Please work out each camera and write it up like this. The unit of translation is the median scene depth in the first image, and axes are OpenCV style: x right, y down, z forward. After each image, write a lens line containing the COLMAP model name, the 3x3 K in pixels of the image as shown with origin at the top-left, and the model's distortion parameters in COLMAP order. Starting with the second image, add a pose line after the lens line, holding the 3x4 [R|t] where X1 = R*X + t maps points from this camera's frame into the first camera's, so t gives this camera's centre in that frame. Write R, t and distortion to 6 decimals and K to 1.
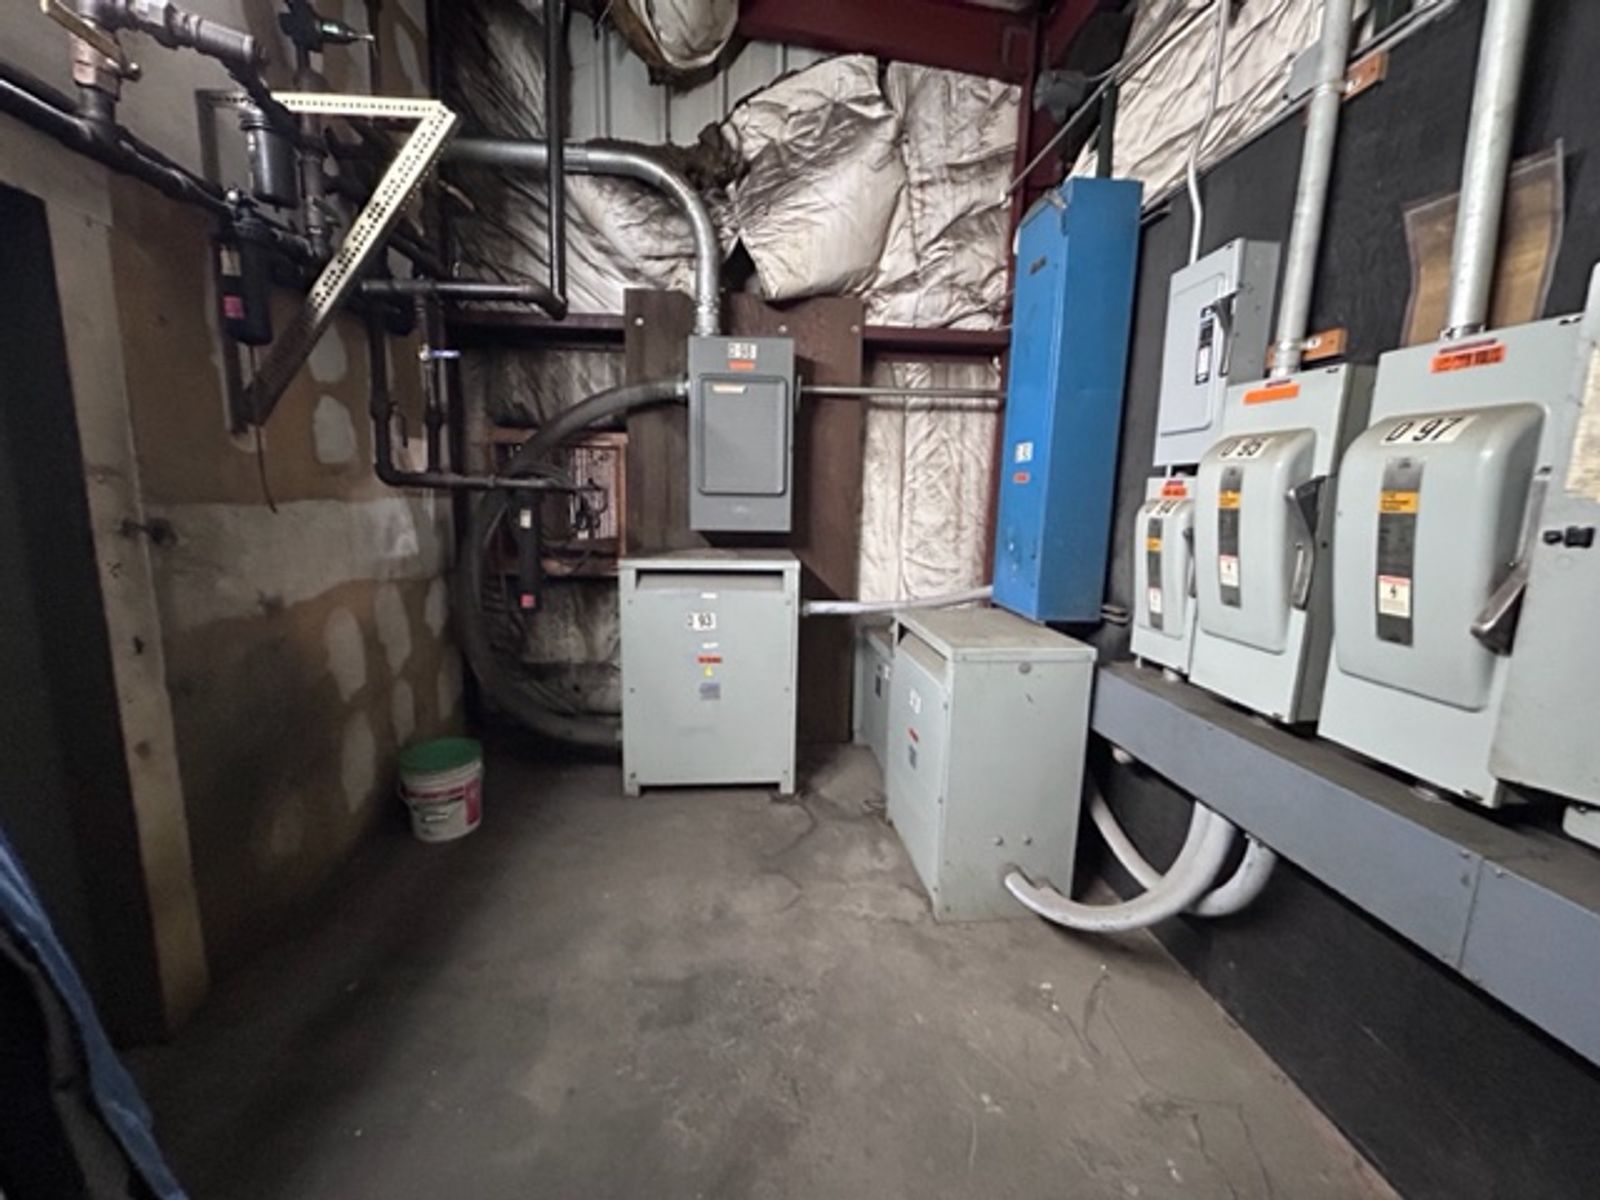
lens RADIAL K [[651.3, 0, 800.0], [0, 651.3, 600.0], [0, 0, 1]] dist [-0.008551, 0.004819]
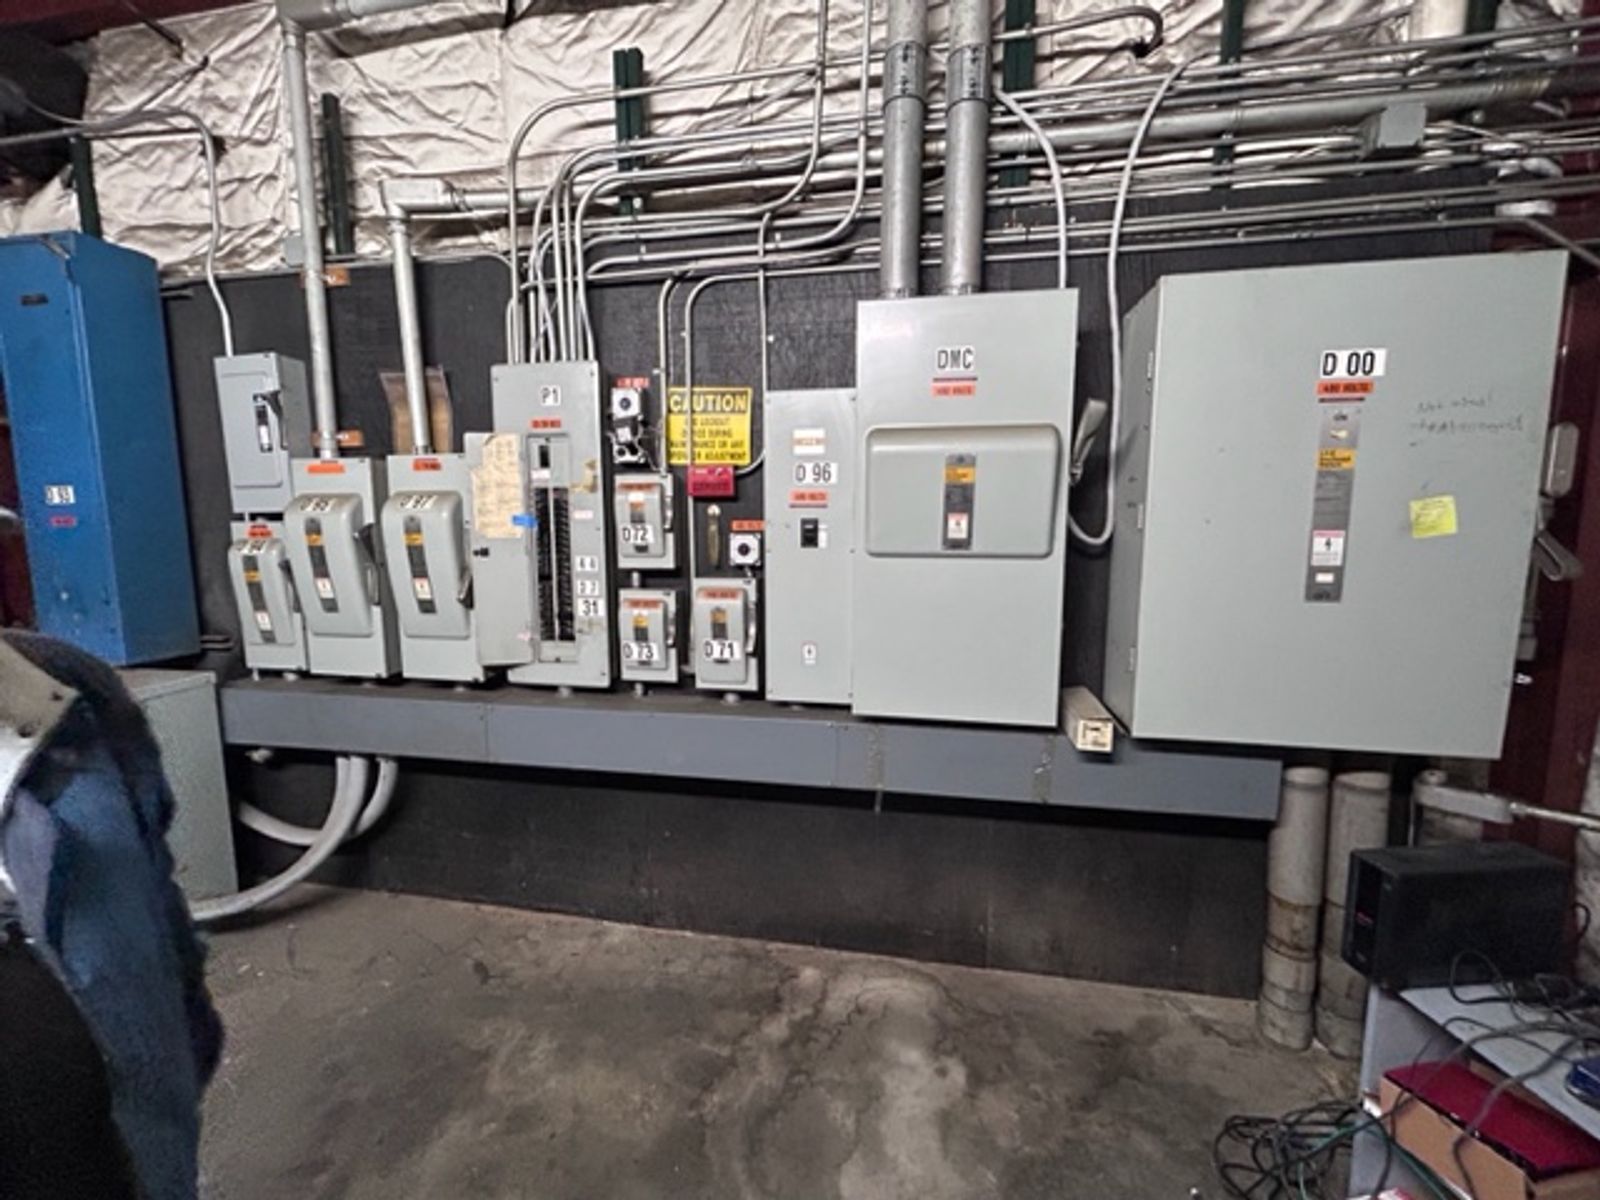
lens RADIAL K [[651.3, 0, 800.0], [0, 651.3, 600.0], [0, 0, 1]] dist [-0.008551, 0.004819]
pose [[0.295193, -0.137748, 0.945456, -0.371582], [0.169747, 0.981371, 0.089982, 0.029050], [-0.940238, 0.133926, 0.313076, -0.417361]]
